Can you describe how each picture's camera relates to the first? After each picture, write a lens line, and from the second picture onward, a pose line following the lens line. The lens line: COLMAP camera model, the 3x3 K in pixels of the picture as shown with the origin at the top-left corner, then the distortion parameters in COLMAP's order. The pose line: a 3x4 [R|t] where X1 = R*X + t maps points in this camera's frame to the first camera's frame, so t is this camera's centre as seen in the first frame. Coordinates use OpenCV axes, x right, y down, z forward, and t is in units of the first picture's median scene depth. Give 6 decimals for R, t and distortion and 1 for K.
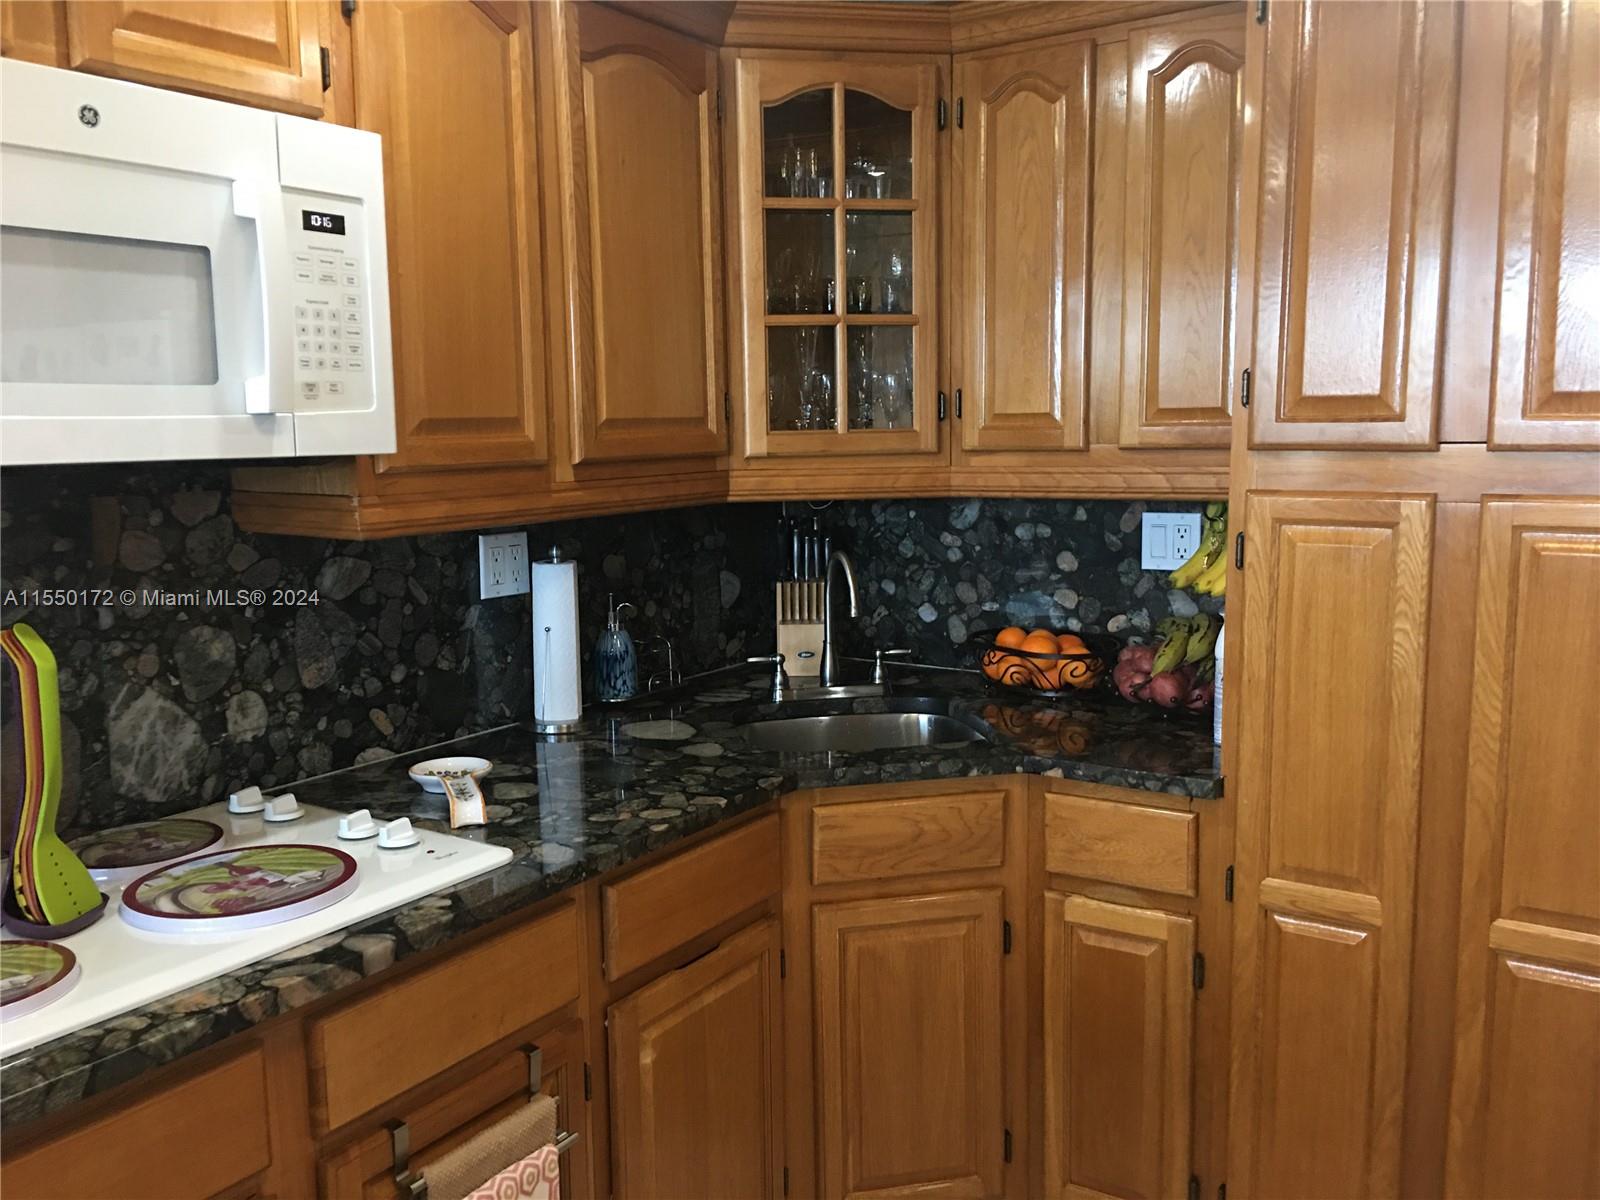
lens RADIAL K [[1378.4, 0, 806.3], [0, 1378.4, 583.9], [0, 0, 1]] dist [0.100112, -0.153262]
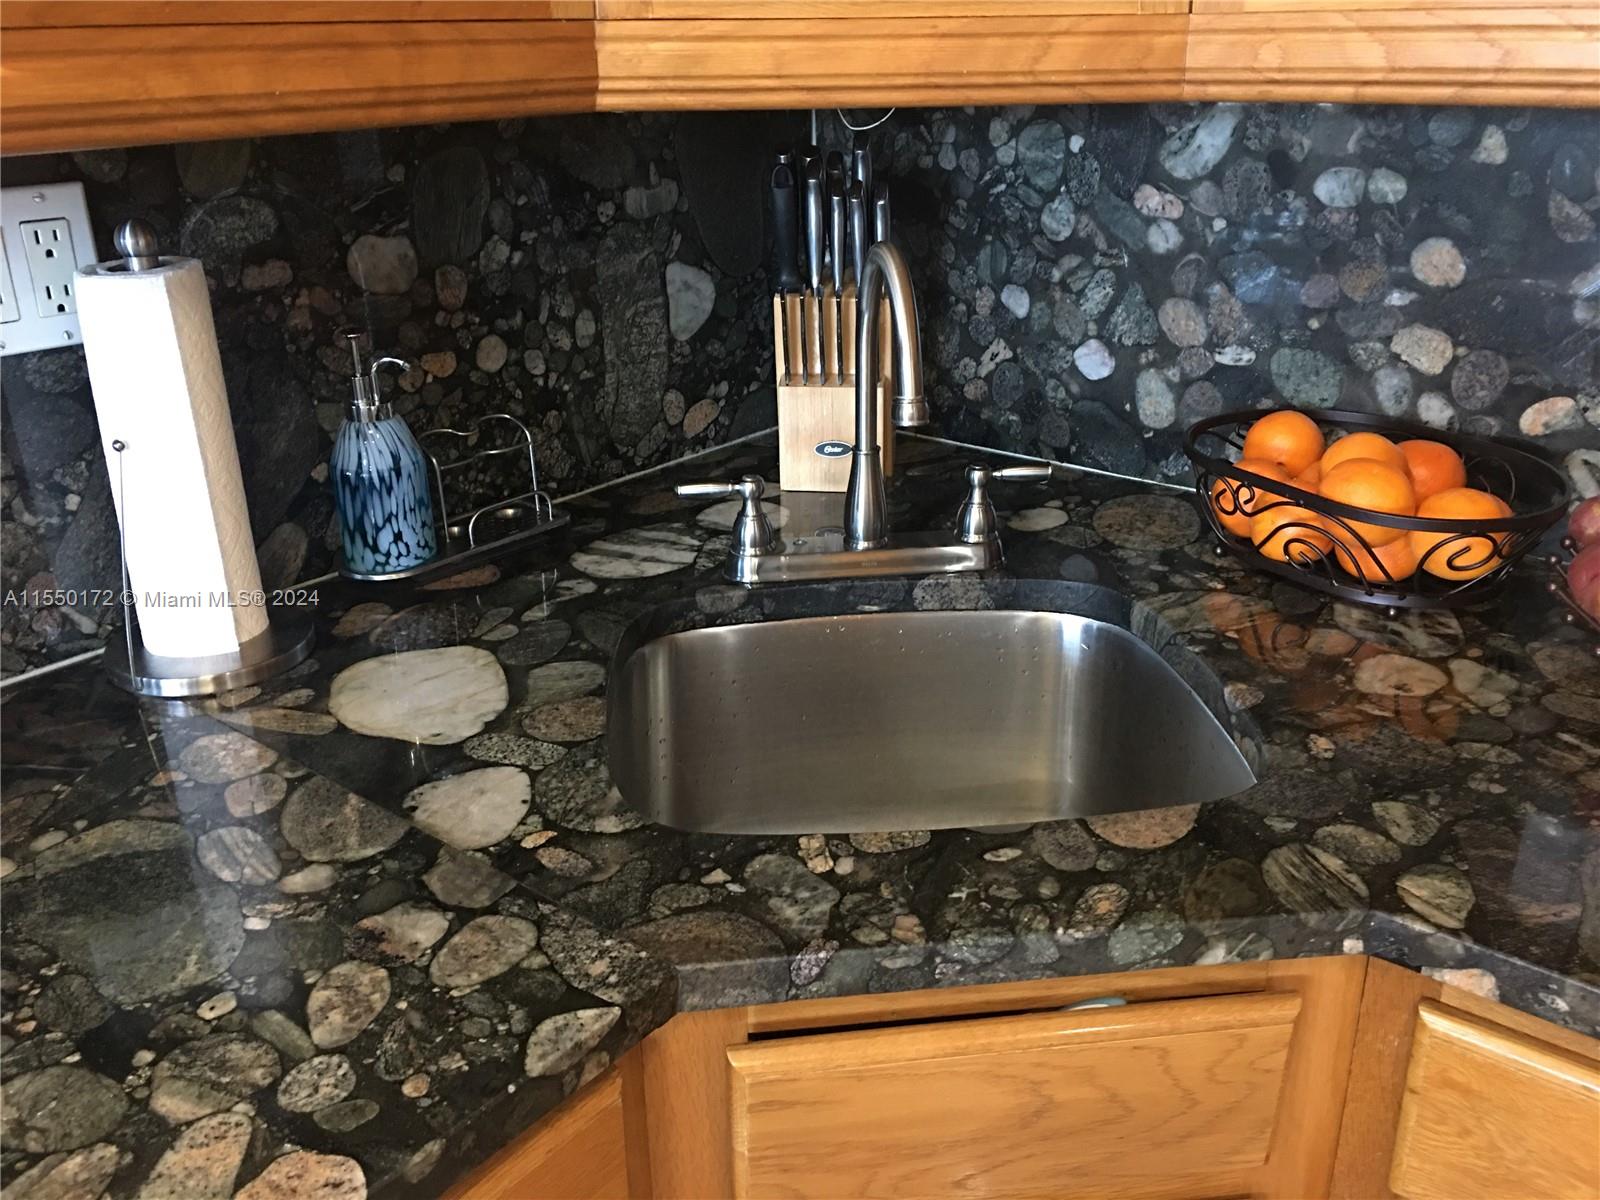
lens RADIAL K [[1378.4, 0, 806.3], [0, 1378.4, 583.9], [0, 0, 1]] dist [0.100112, -0.153262]
pose [[0.994690, 0.040050, -0.094803, 0.040013], [-0.013935, 0.965102, 0.261503, -0.031068], [0.101968, -0.258794, 0.960535, 0.543952]]
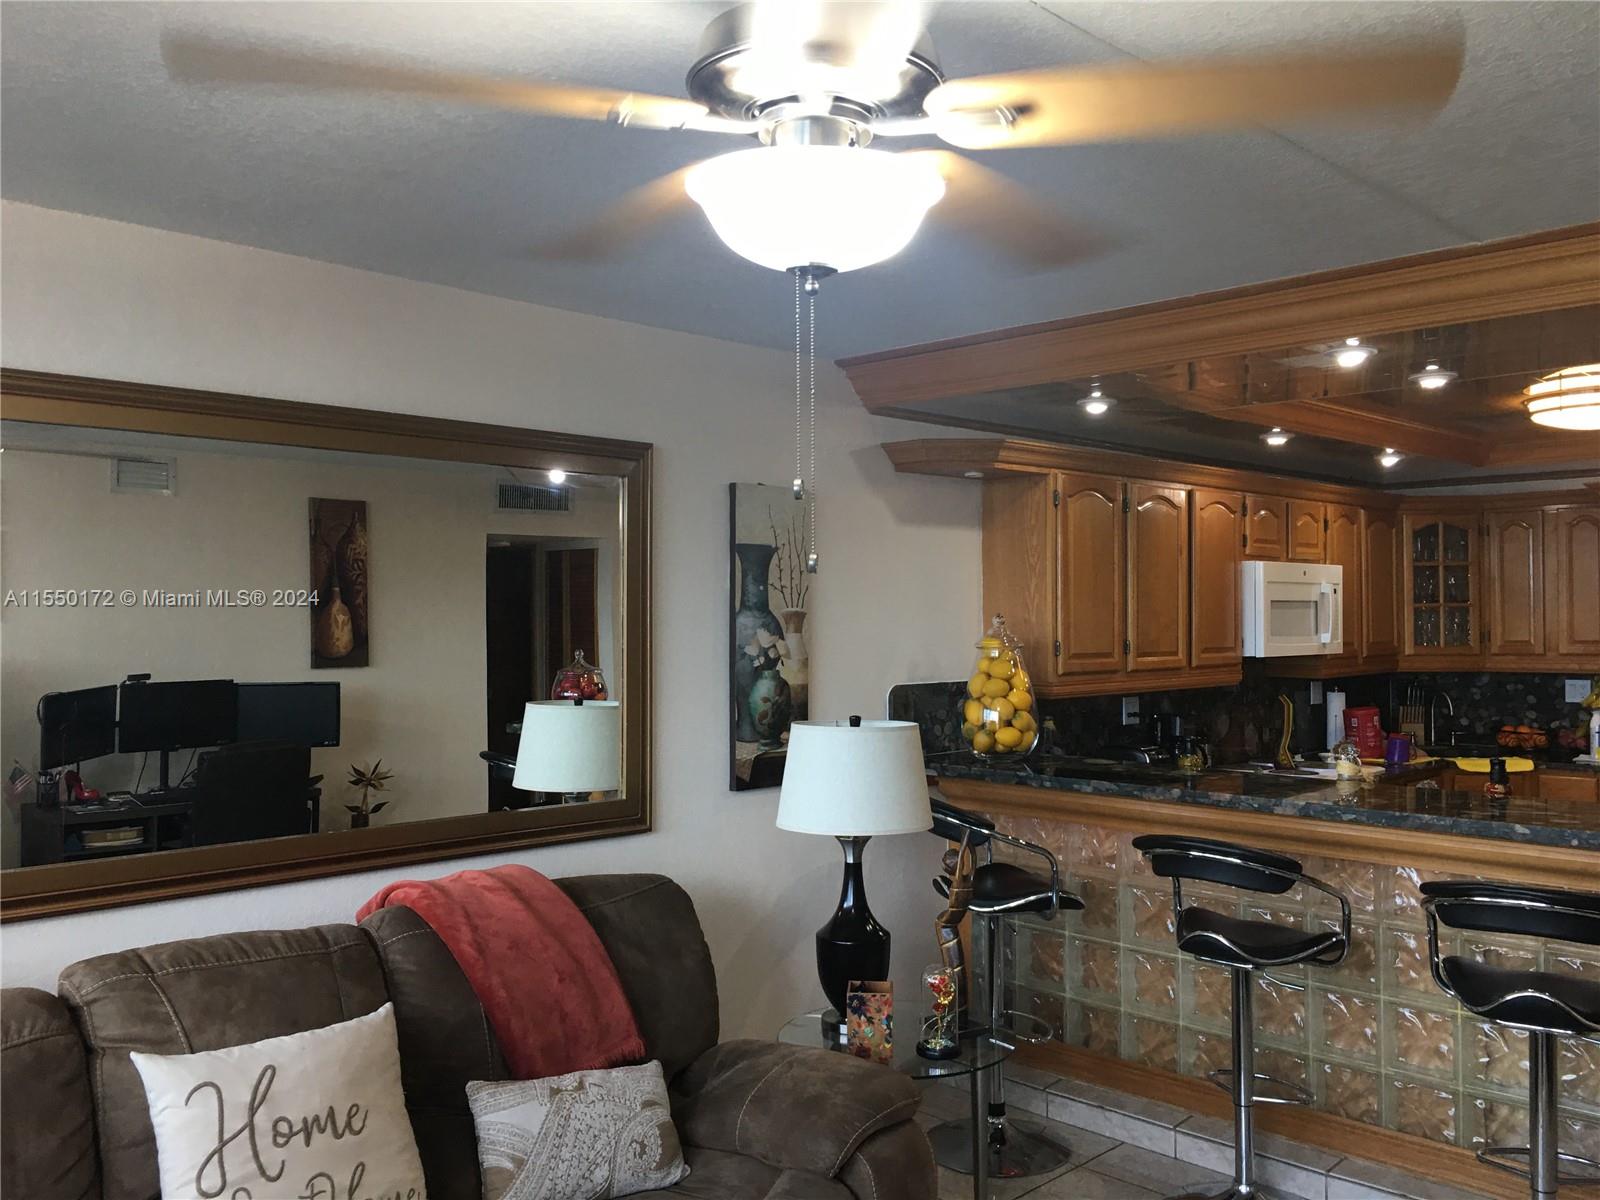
lens RADIAL K [[1378.4, 0, 806.3], [0, 1378.4, 583.9], [0, 0, 1]] dist [0.100112, -0.153262]
pose [[0.979941, 0.004169, -0.199246, -0.586014], [-0.031783, 0.990254, -0.135596, 0.160911], [0.196739, 0.139209, 0.970523, -1.719367]]
